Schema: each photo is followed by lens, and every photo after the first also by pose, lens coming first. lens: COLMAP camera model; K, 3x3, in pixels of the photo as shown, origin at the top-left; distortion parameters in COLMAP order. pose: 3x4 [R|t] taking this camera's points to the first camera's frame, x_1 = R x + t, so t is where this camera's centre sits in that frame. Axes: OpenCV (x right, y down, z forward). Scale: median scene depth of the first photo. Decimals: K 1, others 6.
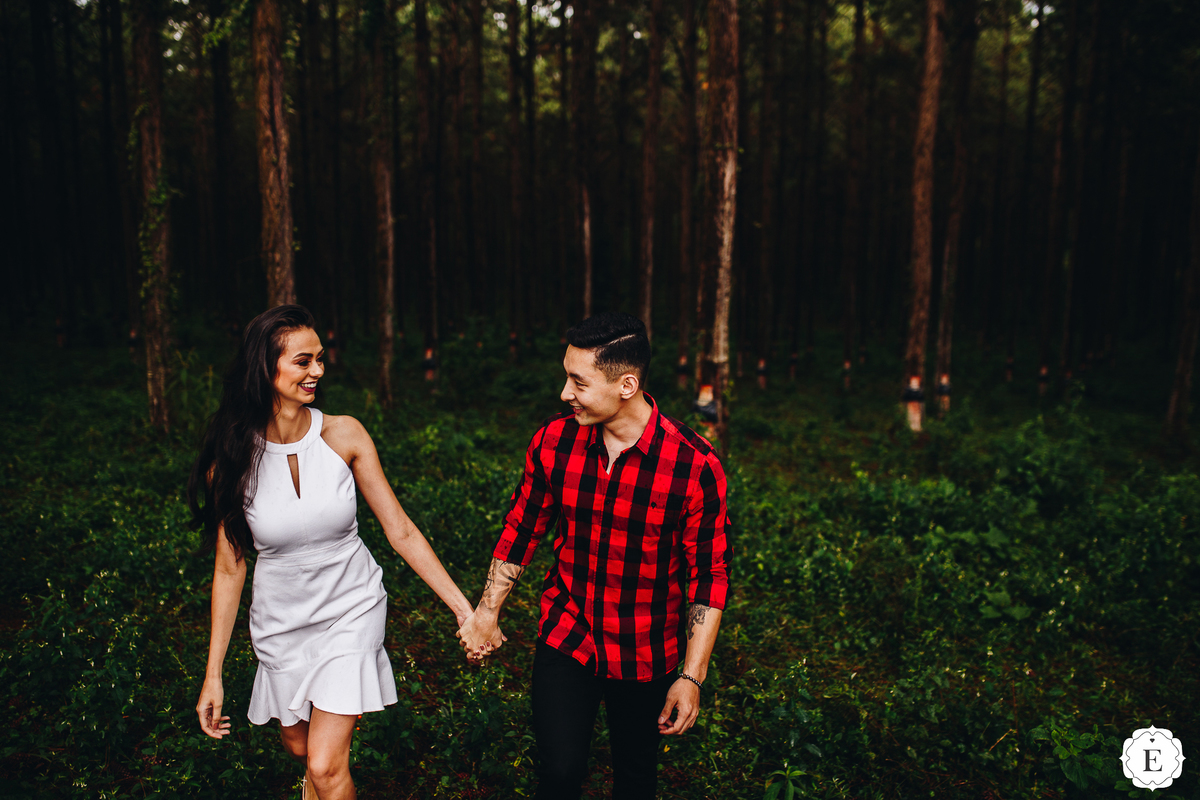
lens RADIAL K [[1181.1, 0, 595.5], [0, 1181.1, 394.7], [0, 0, 1]] dist [-0.035381, 0.000000]
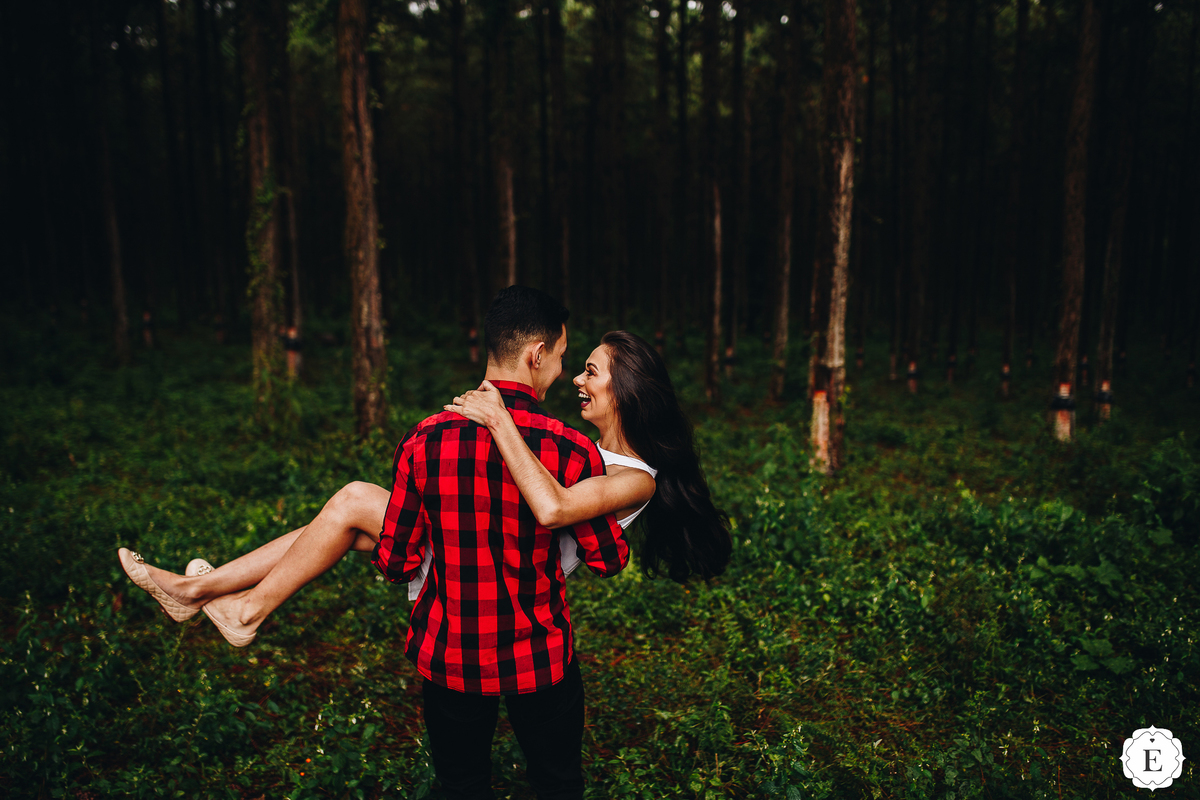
lens RADIAL K [[1181.1, 0, 588.5], [0, 1181.1, 387.9], [0, 0, 1]] dist [-0.035381, 0.000000]
pose [[0.989481, 0.013630, -0.144019, 0.048620], [-0.014324, 0.999890, -0.003783, -0.004457], [0.143952, 0.005806, 0.989568, 0.046938]]
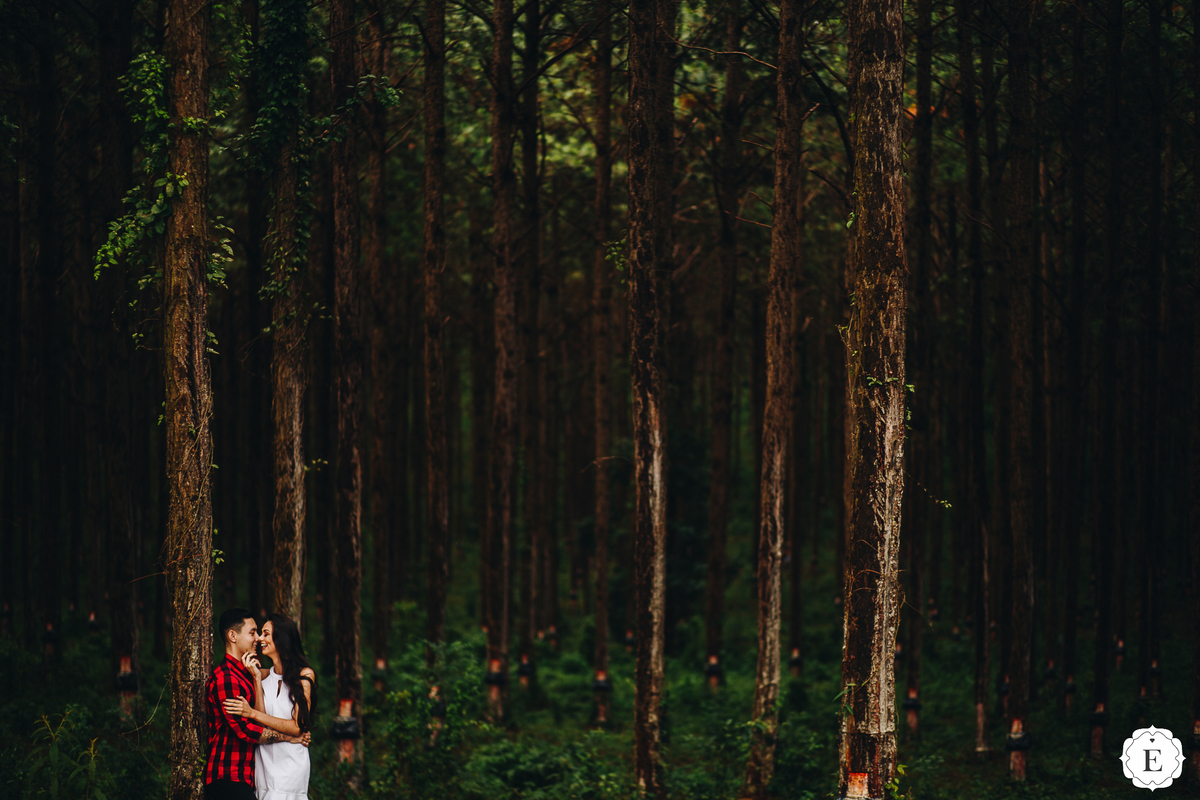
lens RADIAL K [[2921.9, 0, 607.4], [0, 2921.9, 399.8], [0, 0, 1]] dist [-0.227146, 0.000000]
pose [[0.999768, 0.000396, -0.021535, -0.001704], [-0.003300, 0.990839, -0.135010, 0.003943], [0.021284, 0.135050, 0.990610, -0.503399]]
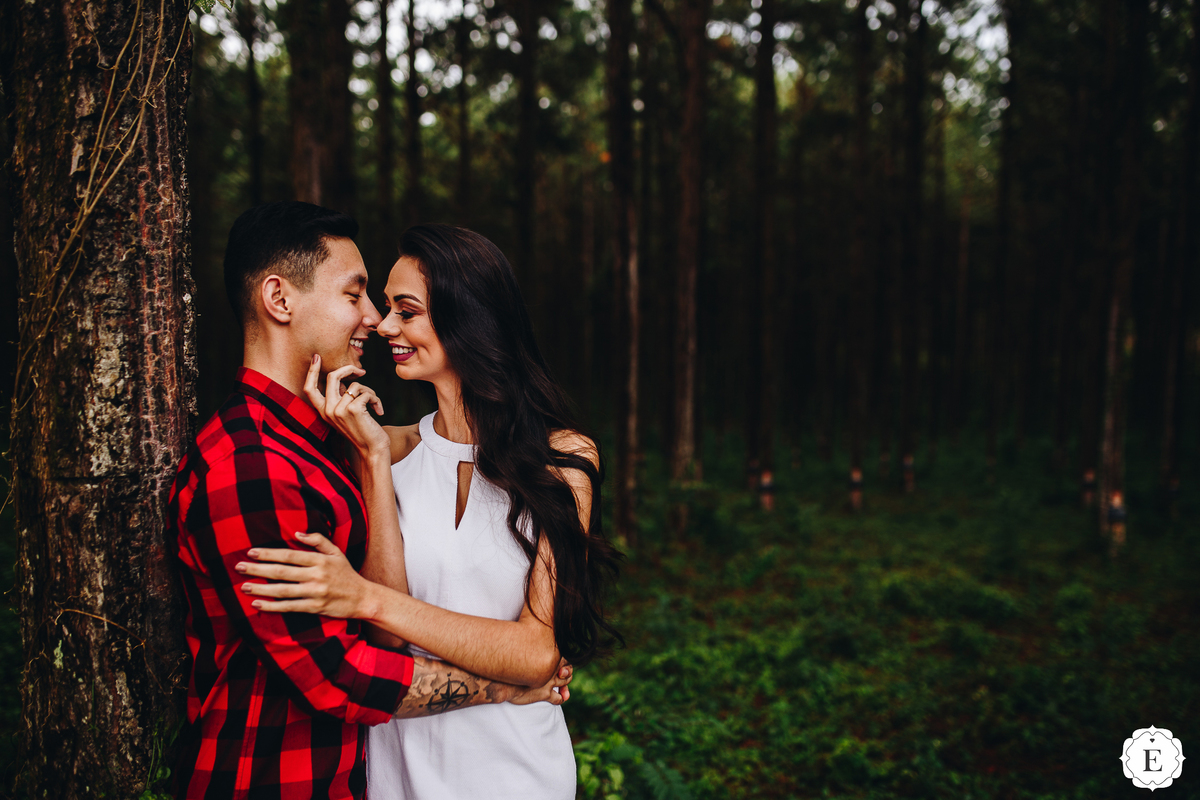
lens RADIAL K [[1181.1, 0, 610.2], [0, 1181.1, 421.2], [0, 0, 1]] dist [-0.035381, 0.000000]
pose [[0.988531, -0.018476, 0.149882, -0.183702], [0.028372, 0.997536, -0.064159, -0.043476], [-0.148327, 0.067675, 0.986620, 0.686346]]
